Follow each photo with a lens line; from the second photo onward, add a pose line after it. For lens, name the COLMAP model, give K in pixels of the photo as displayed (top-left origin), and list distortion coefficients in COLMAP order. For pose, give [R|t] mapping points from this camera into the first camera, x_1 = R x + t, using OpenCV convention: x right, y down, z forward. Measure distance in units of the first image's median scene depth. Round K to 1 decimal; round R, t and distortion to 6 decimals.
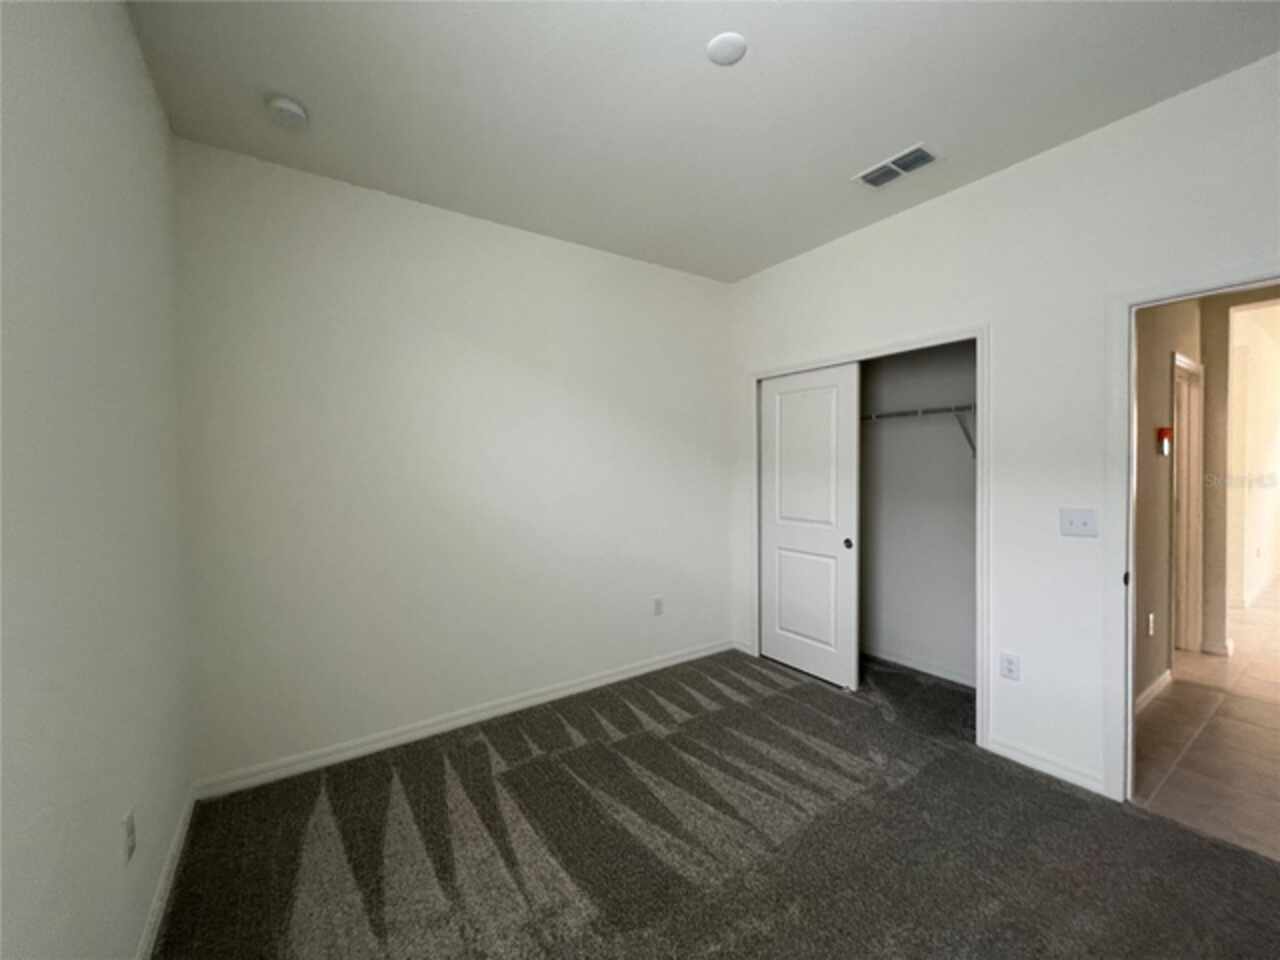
lens RADIAL K [[509.6, 0, 640.0], [0, 509.6, 480.0], [0, 0, 1]] dist [0.001354, 0.000228]
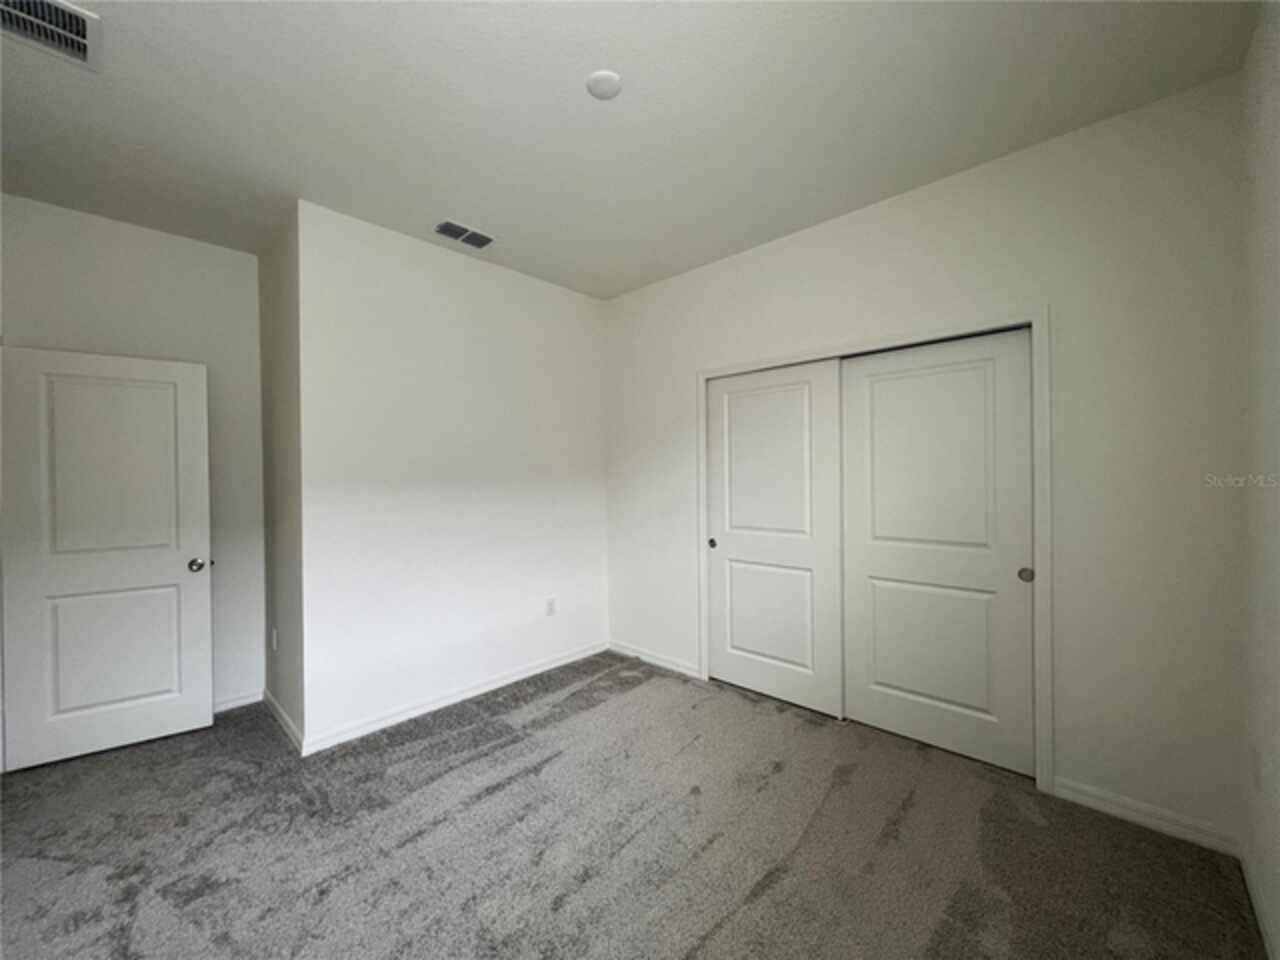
lens RADIAL K [[509.6, 0, 640.0], [0, 509.6, 480.0], [0, 0, 1]] dist [0.001354, 0.000228]
pose [[0.976212, -0.007804, 0.216678, -0.084893], [0.011858, 0.999778, -0.017414, 0.003334], [-0.216494, 0.019569, 0.976088, 0.132378]]
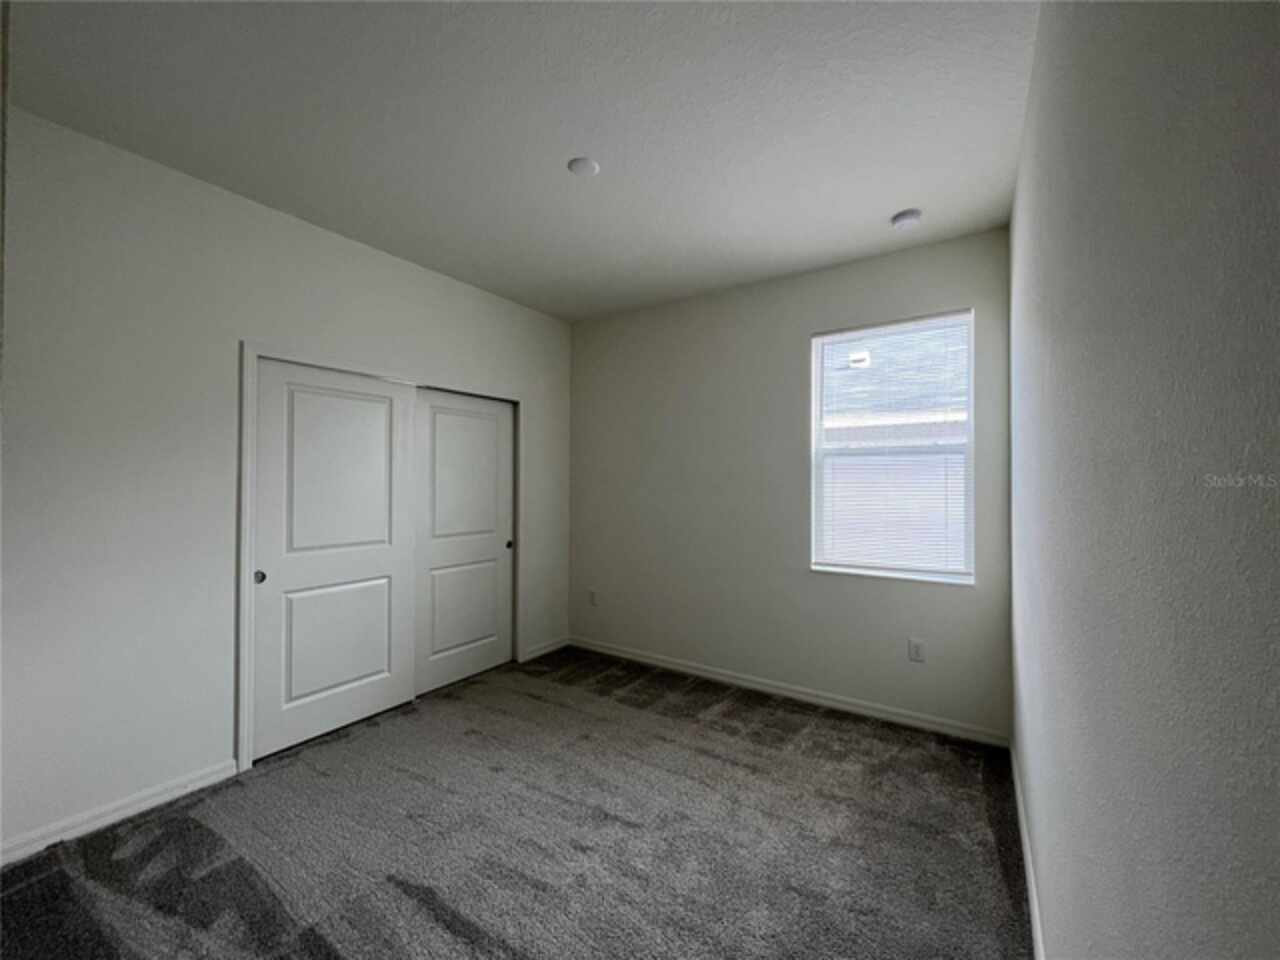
lens RADIAL K [[509.6, 0, 640.0], [0, 509.6, 480.0], [0, 0, 1]] dist [0.001354, 0.000228]
pose [[-0.378872, 0.008376, 0.925411, -0.613899], [0.021914, 0.999760, -0.000077, -0.018678], [-0.925190, 0.020250, -0.378964, 0.813459]]
